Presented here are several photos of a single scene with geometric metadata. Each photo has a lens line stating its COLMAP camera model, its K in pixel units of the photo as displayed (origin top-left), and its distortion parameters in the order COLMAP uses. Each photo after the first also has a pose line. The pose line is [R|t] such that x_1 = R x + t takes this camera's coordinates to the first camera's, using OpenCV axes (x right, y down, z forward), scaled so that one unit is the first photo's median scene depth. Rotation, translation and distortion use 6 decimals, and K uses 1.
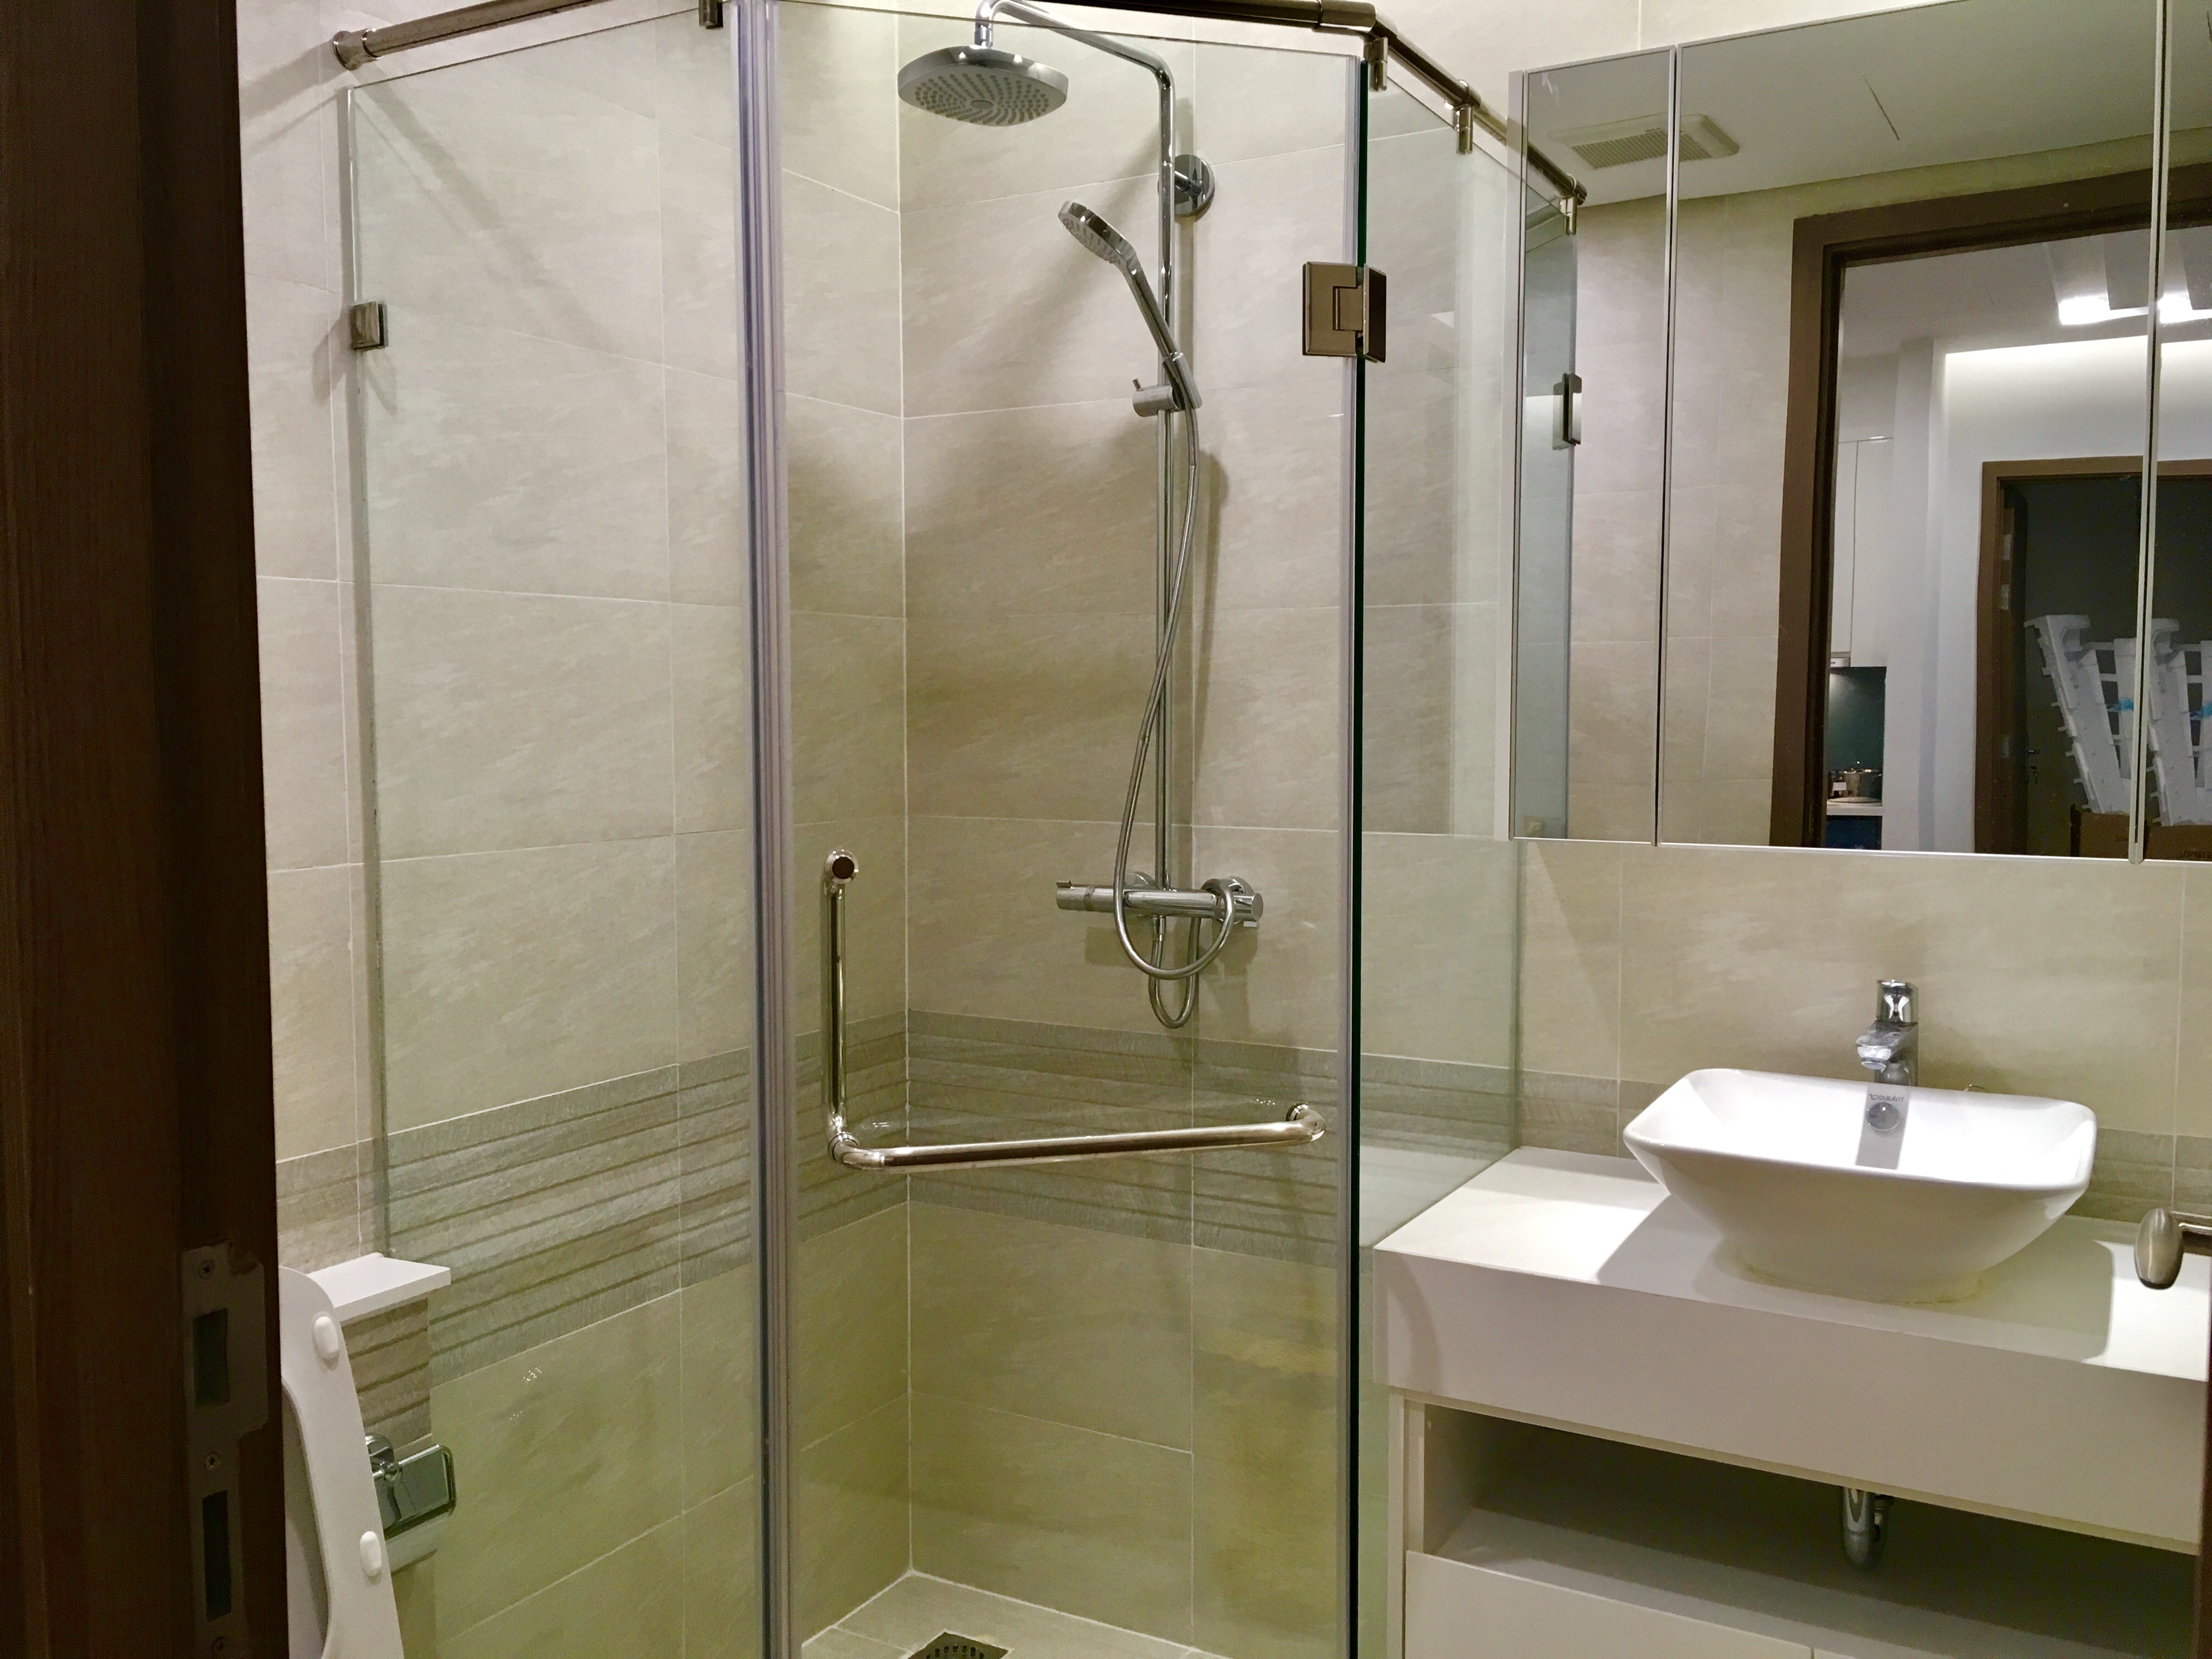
lens RADIAL K [[1864.8, 0, 1099.1], [0, 1864.8, 836.3], [0, 0, 1]] dist [0.037083, -0.066208]
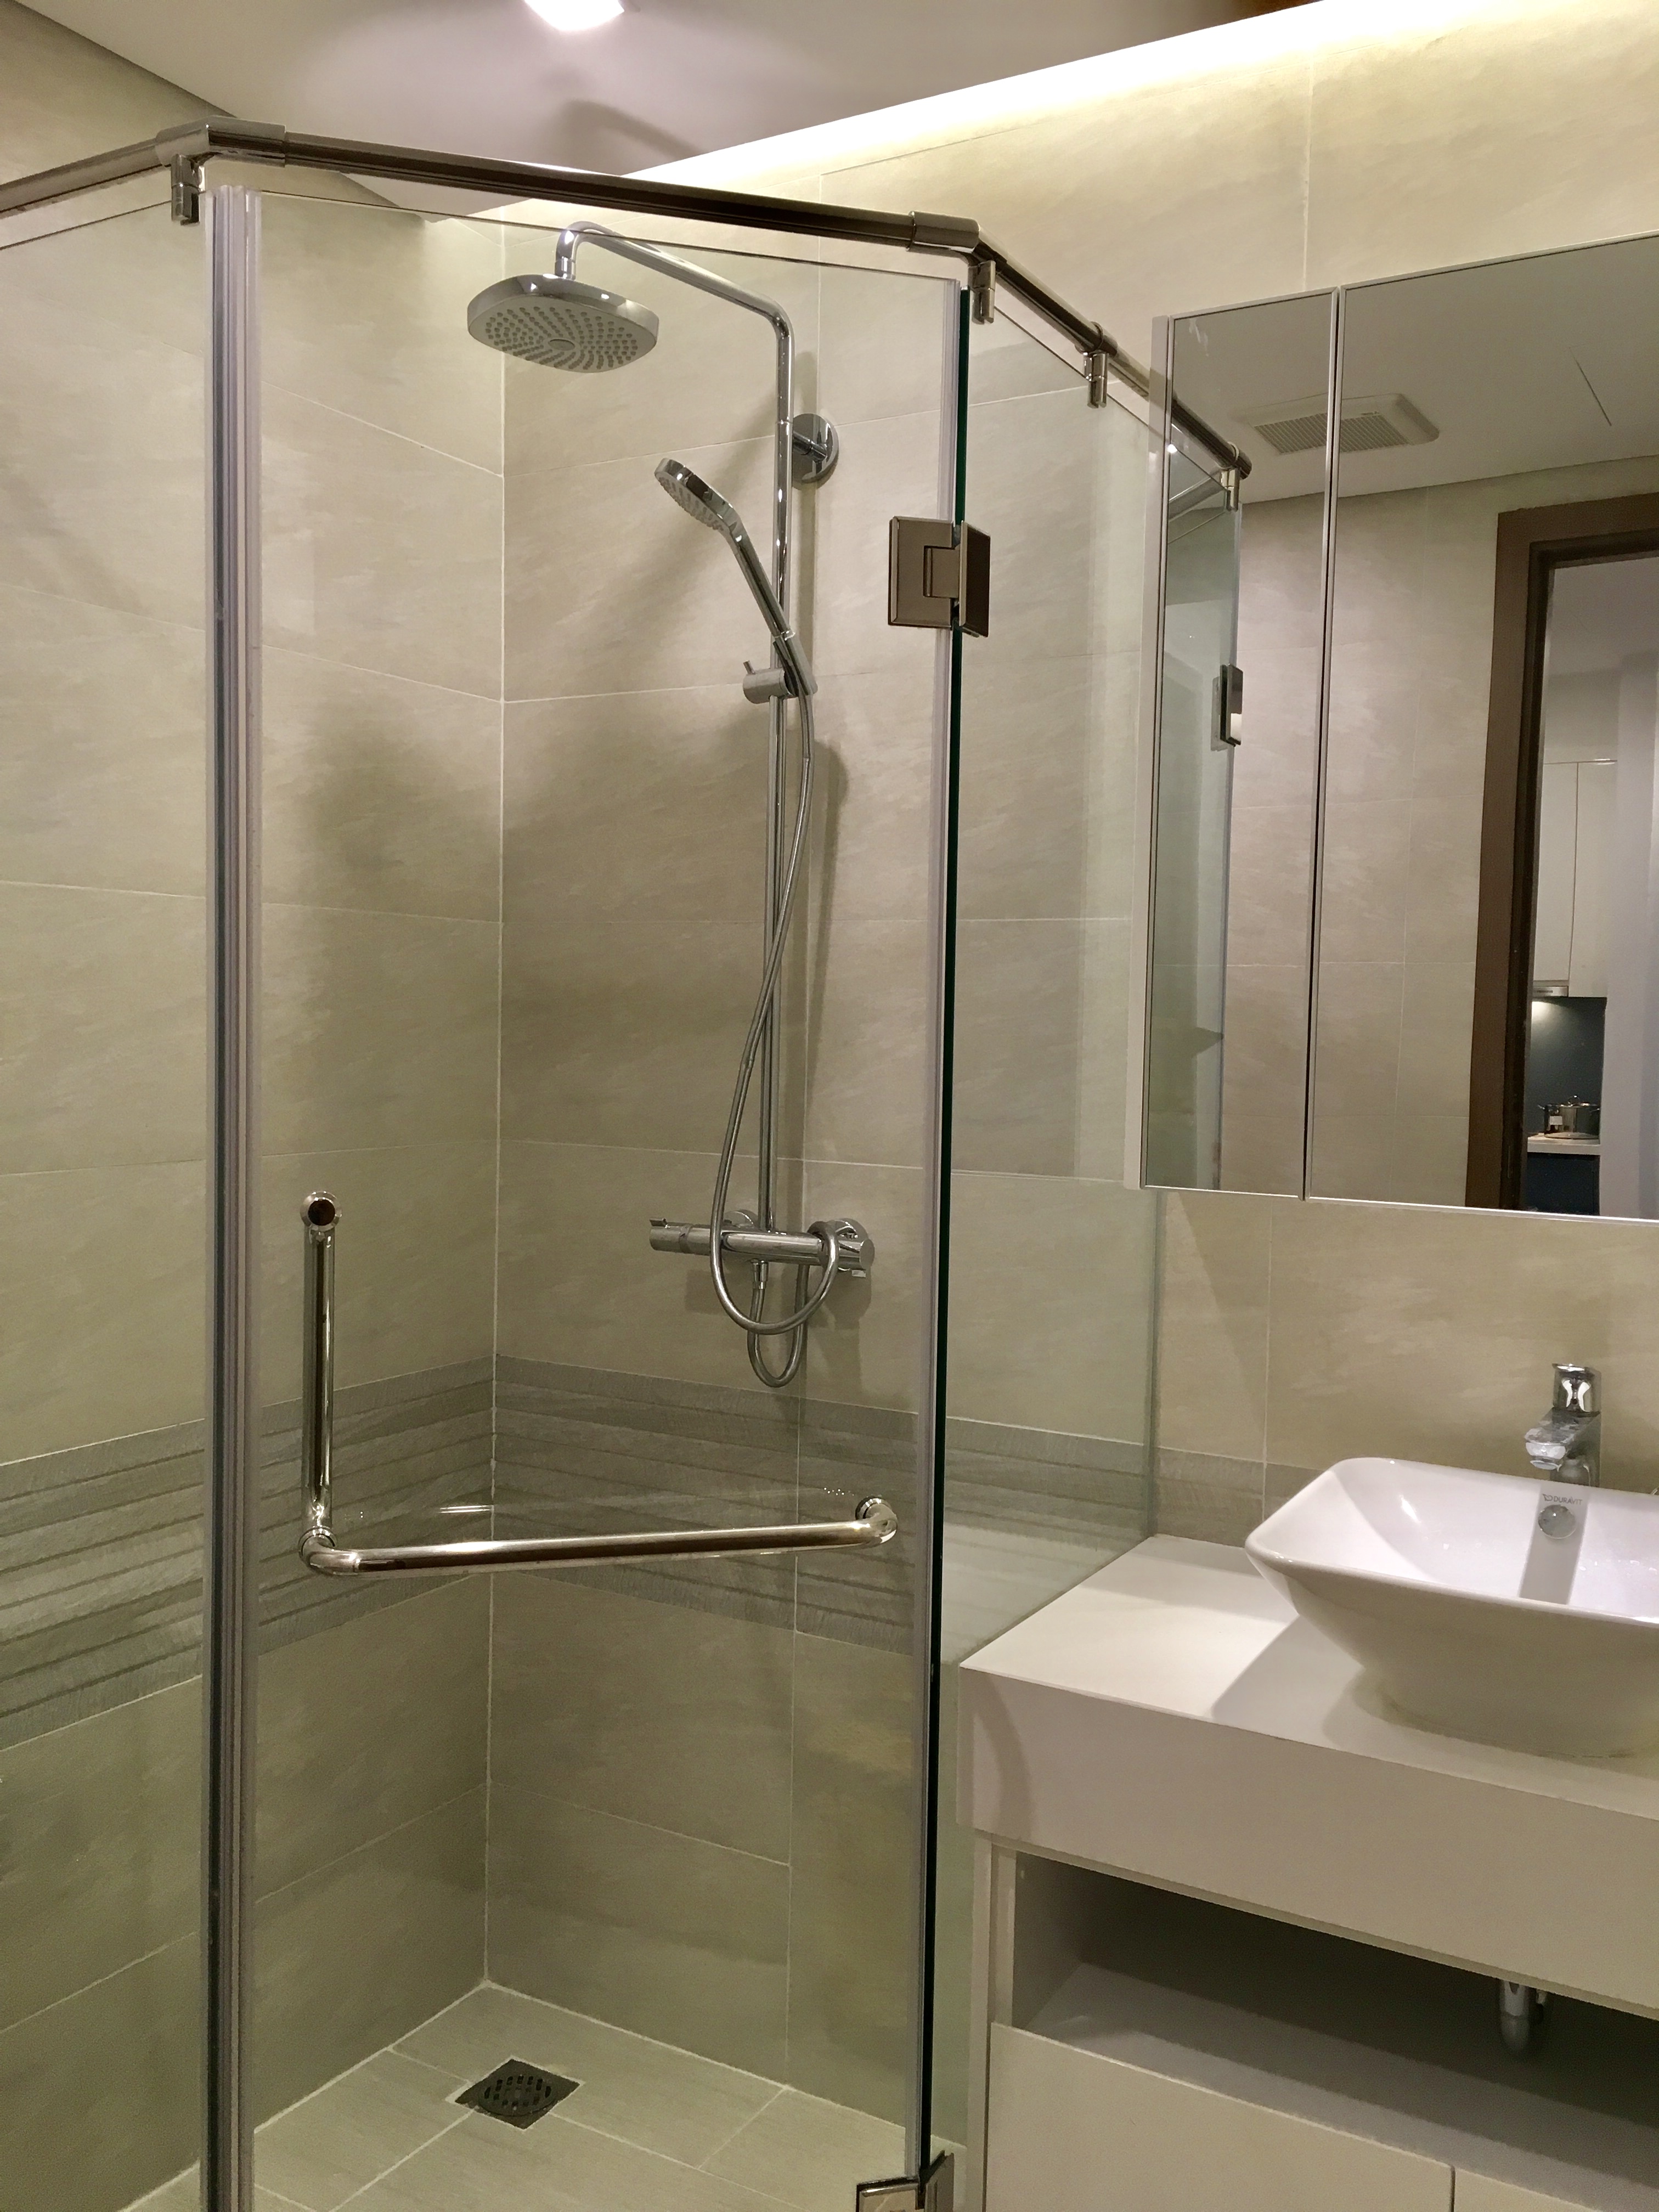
lens RADIAL K [[1864.8, 0, 833.0], [0, 1864.8, 1109.5], [0, 0, 1]] dist [0.037083, -0.066208]
pose [[0.999760, 0.021910, 0.000015, 0.069716], [-0.021905, 0.999560, -0.019989, -0.013526], [-0.000453, 0.019984, 0.999800, 0.115008]]
